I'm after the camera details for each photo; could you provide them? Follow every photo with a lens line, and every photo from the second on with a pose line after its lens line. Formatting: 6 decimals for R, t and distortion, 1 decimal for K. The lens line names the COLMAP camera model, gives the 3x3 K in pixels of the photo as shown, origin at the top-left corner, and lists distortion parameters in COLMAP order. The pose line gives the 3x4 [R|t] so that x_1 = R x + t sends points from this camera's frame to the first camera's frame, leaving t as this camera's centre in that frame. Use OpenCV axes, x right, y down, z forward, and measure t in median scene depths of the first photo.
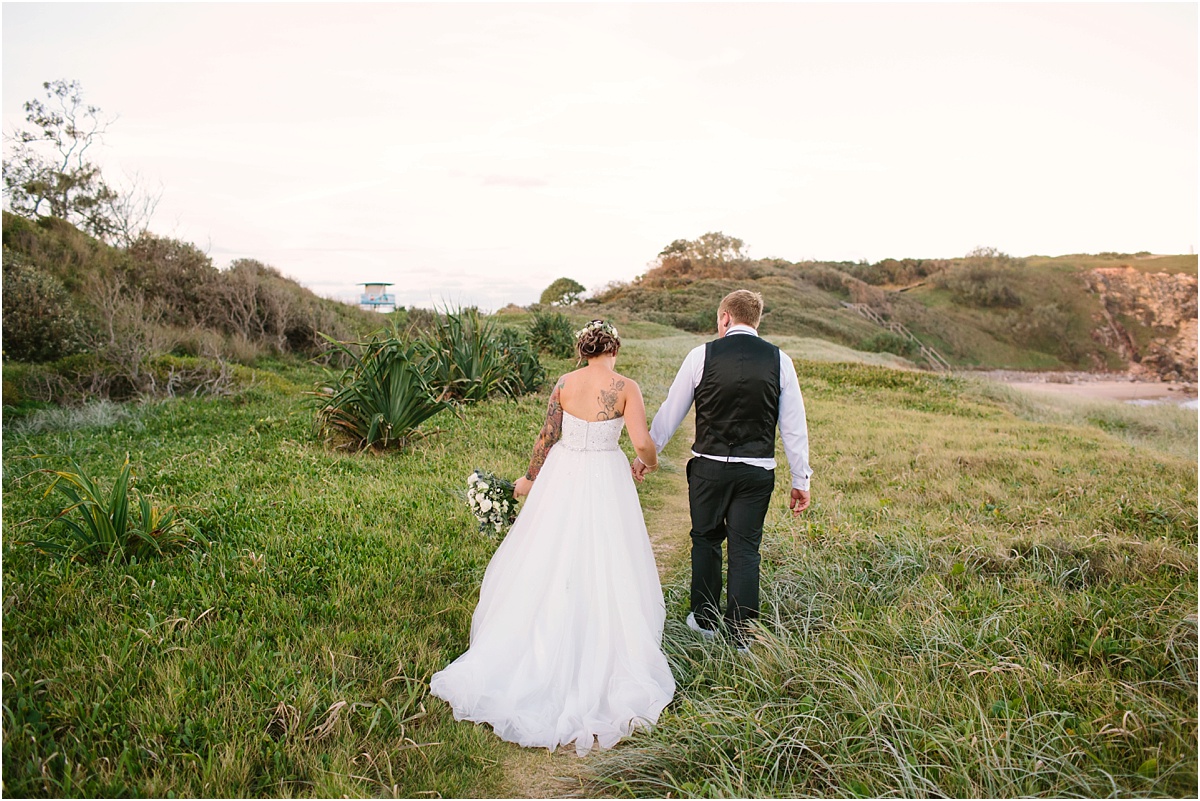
lens RADIAL K [[1126.8, 0, 600.0], [0, 1126.8, 400.5], [0, 0, 1]] dist [0.003243, -0.001602]
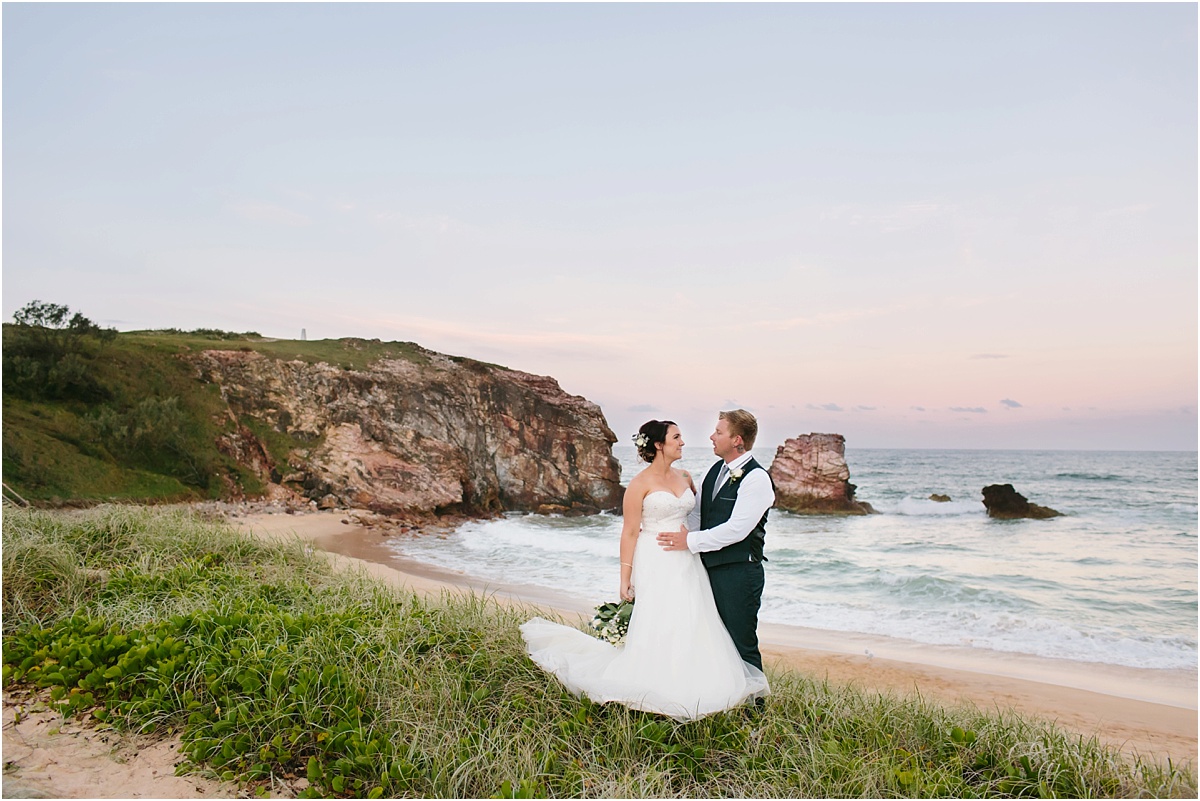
lens RADIAL K [[1126.8, 0, 600.0], [0, 1126.8, 400.5], [0, 0, 1]] dist [0.003243, -0.001602]
pose [[0.617195, 0.028007, 0.786312, 0.040922], [0.041341, 0.996832, -0.067954, -0.028797], [-0.785724, 0.074448, 0.614081, 0.395222]]
